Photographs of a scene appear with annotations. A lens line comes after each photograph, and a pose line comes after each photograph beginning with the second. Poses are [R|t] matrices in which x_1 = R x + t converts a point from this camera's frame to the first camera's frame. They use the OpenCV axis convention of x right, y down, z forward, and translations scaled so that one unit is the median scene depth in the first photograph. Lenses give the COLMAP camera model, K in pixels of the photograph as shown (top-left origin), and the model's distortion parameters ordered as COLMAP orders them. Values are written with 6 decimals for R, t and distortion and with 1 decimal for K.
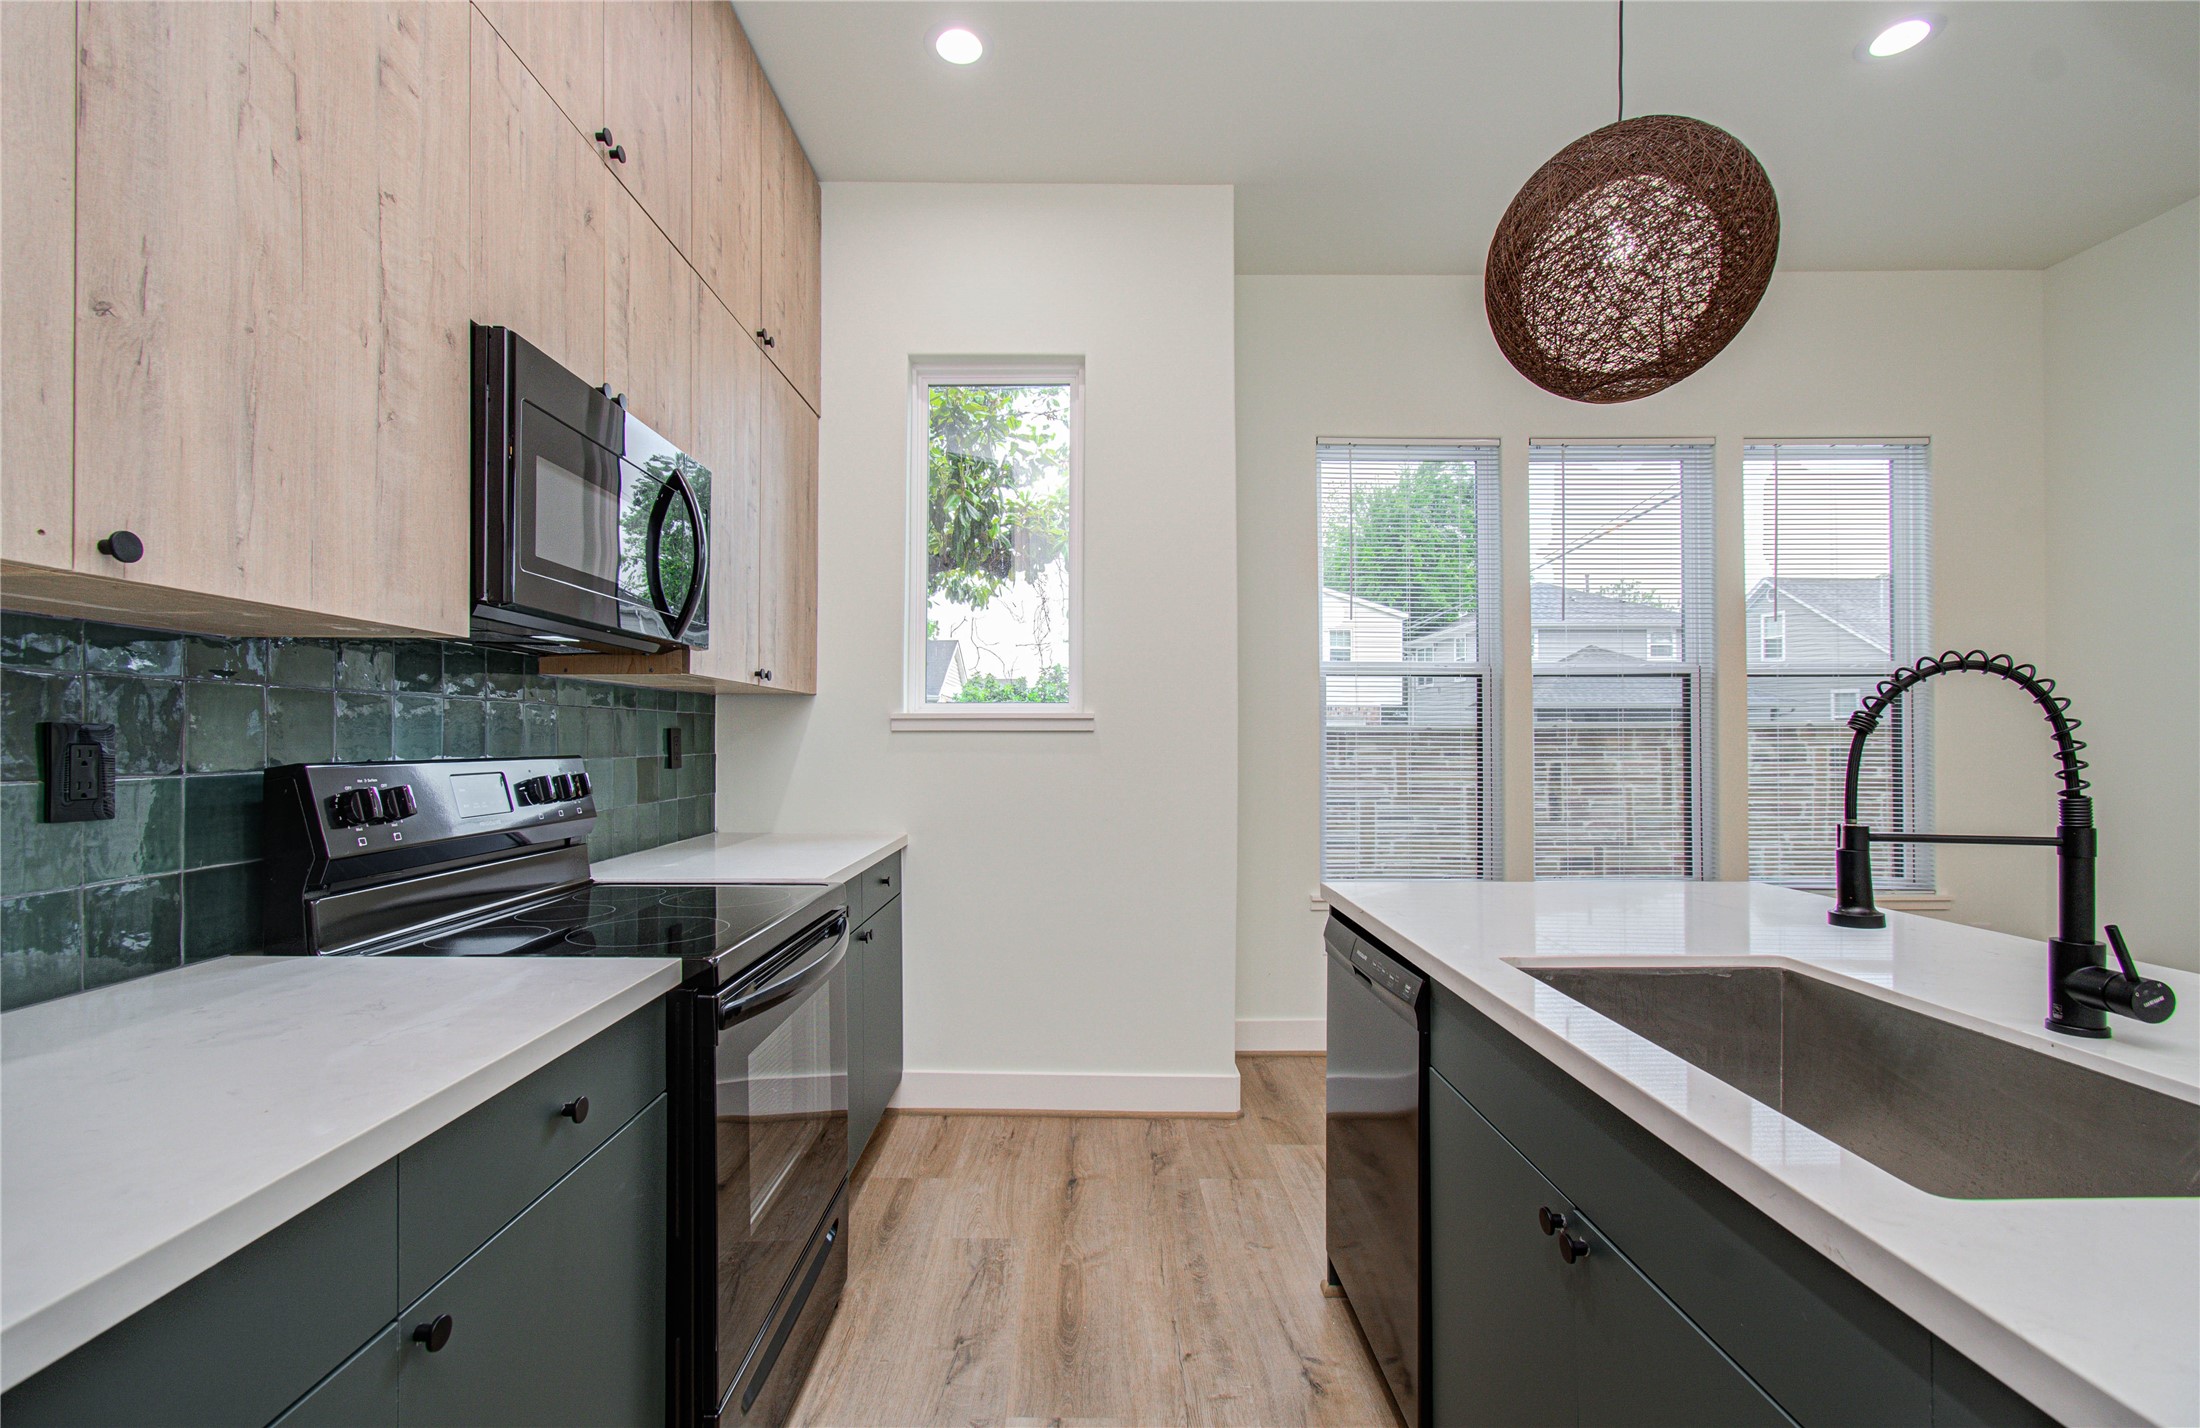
lens RADIAL K [[958.6, 0, 1089.4], [0, 958.6, 740.4], [0, 0, 1]] dist [-0.000189, -0.000076]
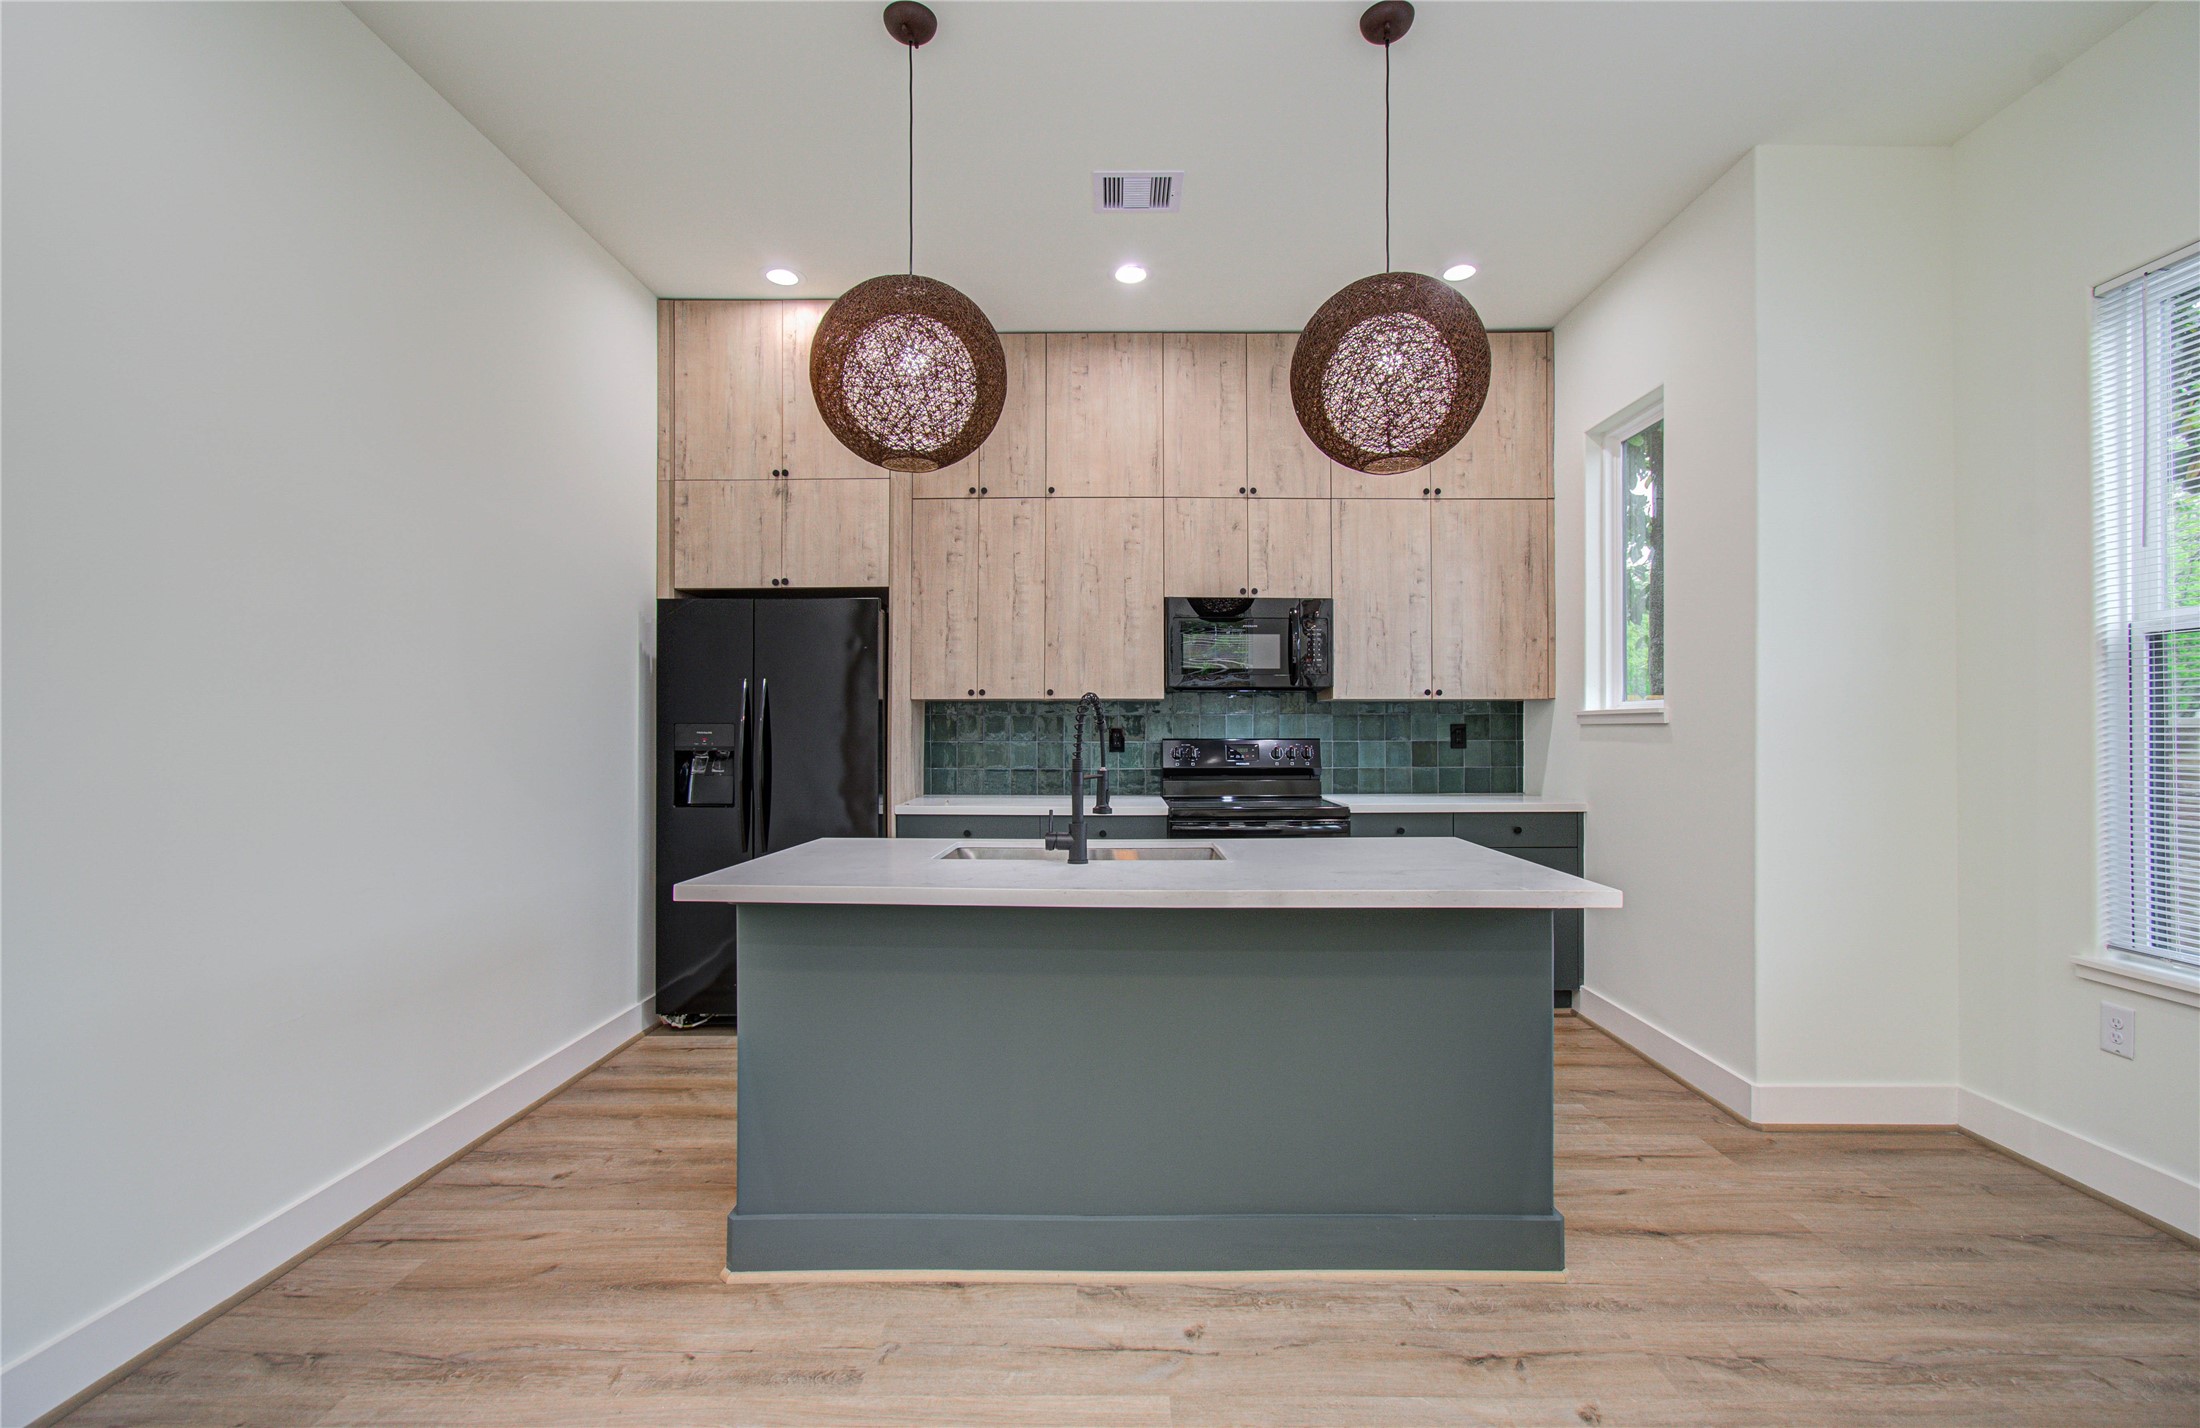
lens RADIAL K [[964.2, 0, 1095.5], [0, 964.2, 722.6], [0, 0, 1]] dist [-0.003162, 0.000281]
pose [[-0.007385, -0.003850, -0.999965, 1.317474], [-0.000454, 0.999992, -0.003847, -0.008239], [0.999973, 0.000426, -0.007387, 0.411110]]
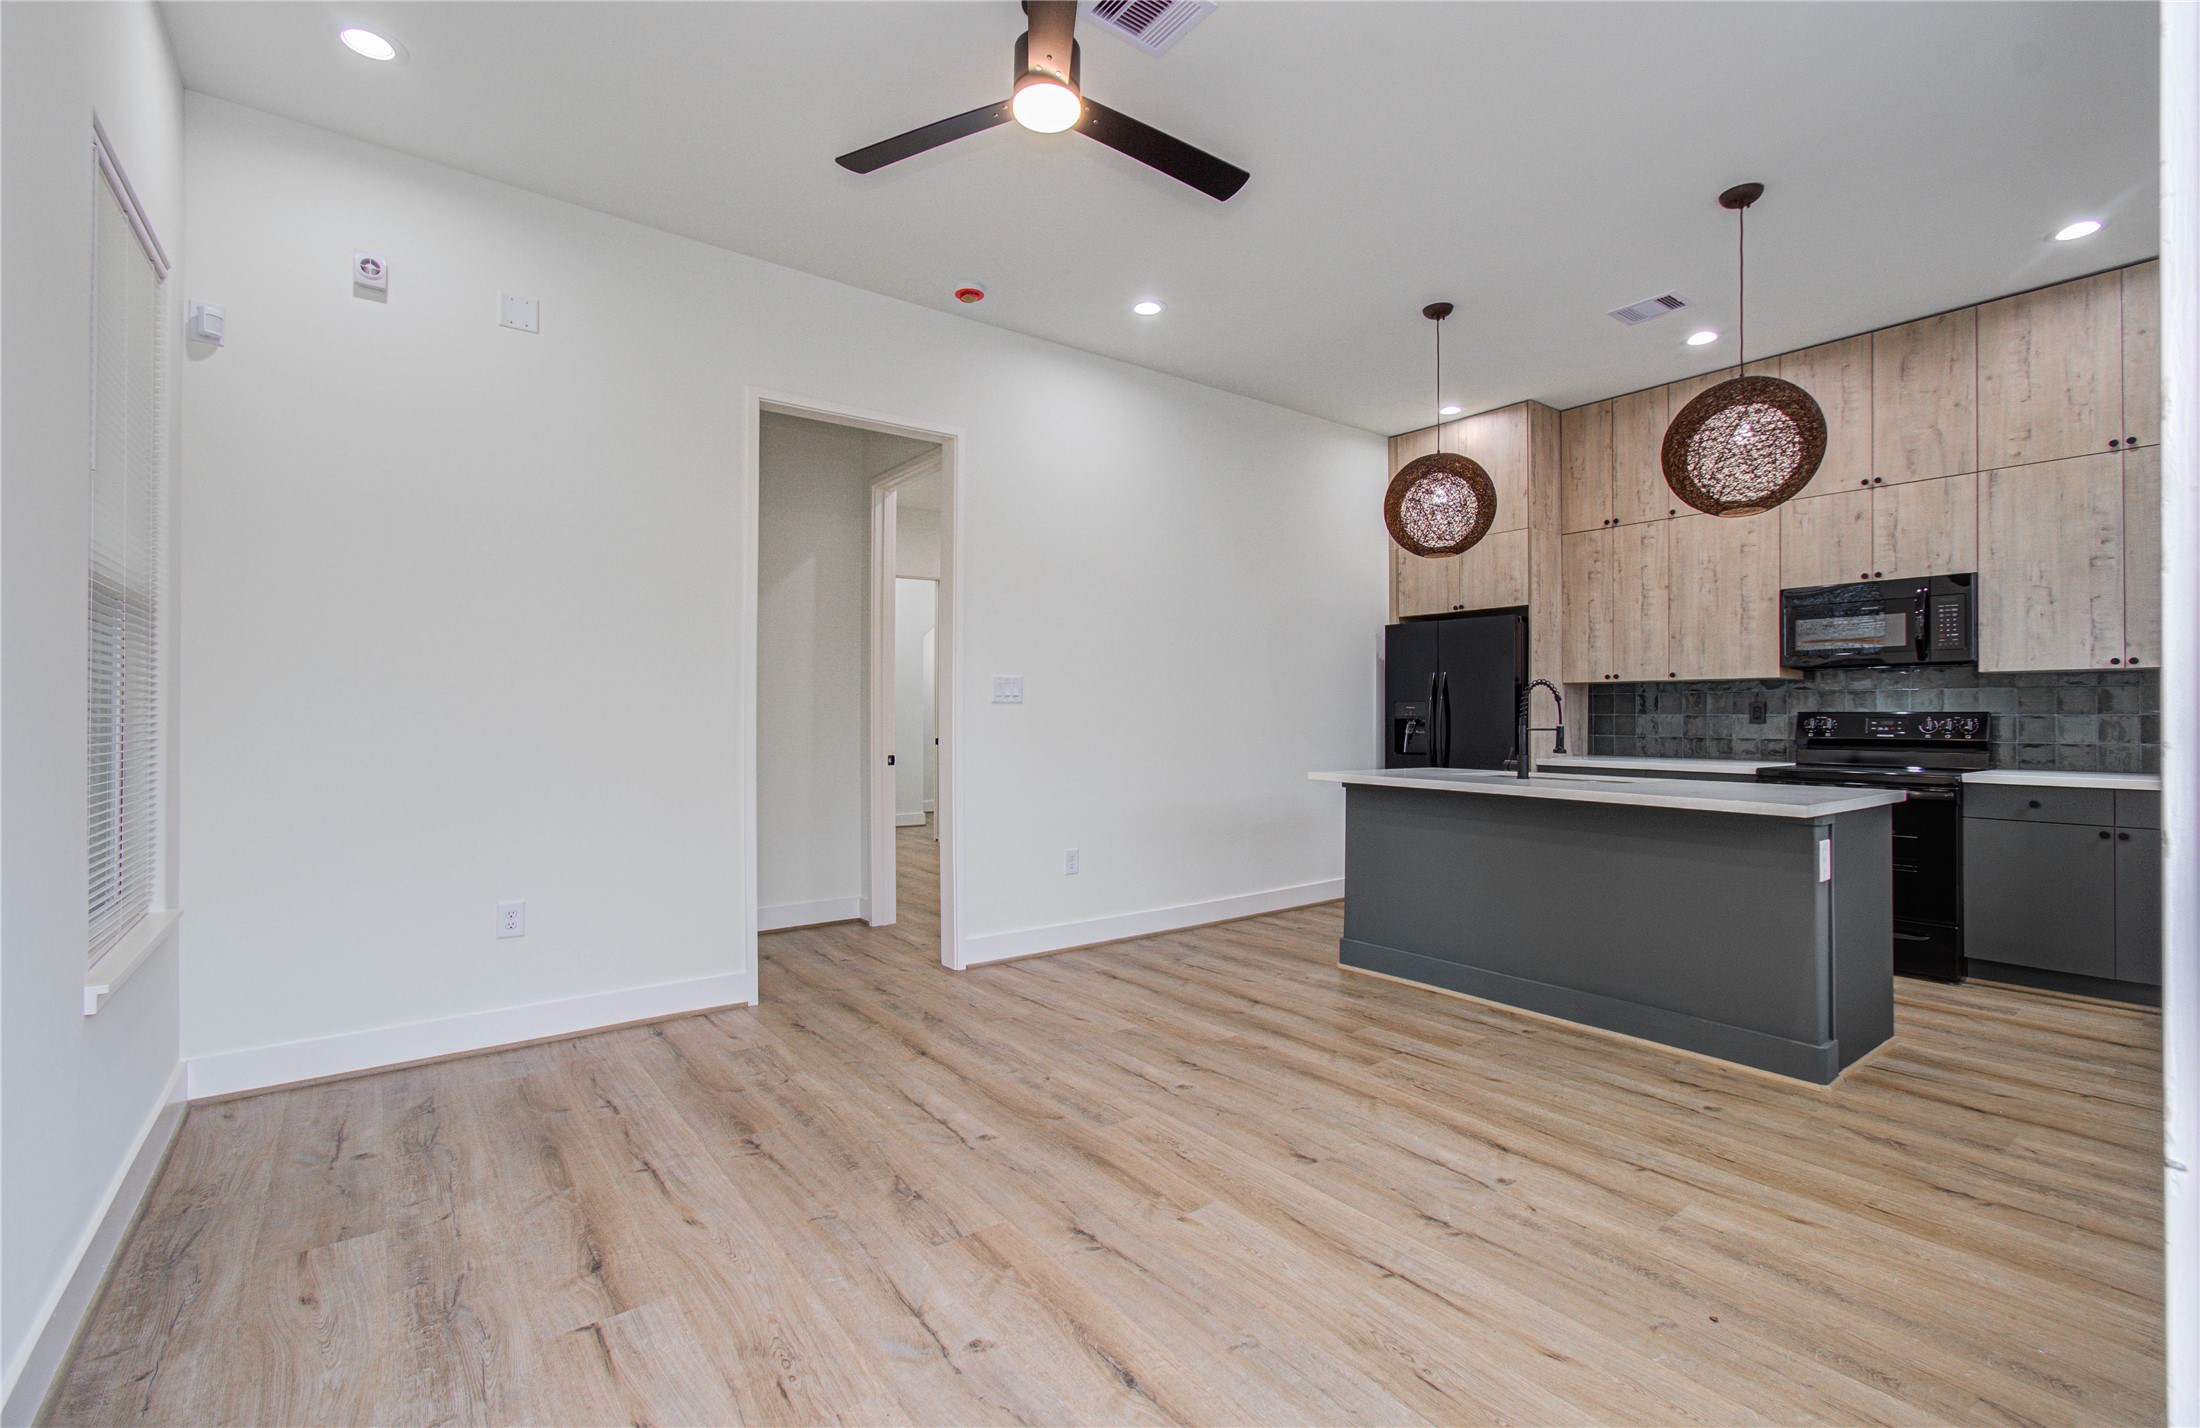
lens RADIAL K [[944.7, 0, 1091.1], [0, 944.7, 716.0], [0, 0, 1]] dist [-0.003589, -0.000560]
pose [[-0.795292, -0.000005, -0.606227, 1.852114], [-0.000859, 0.999999, 0.001118, 0.019564], [0.606226, 0.001410, -0.795291, 1.162424]]
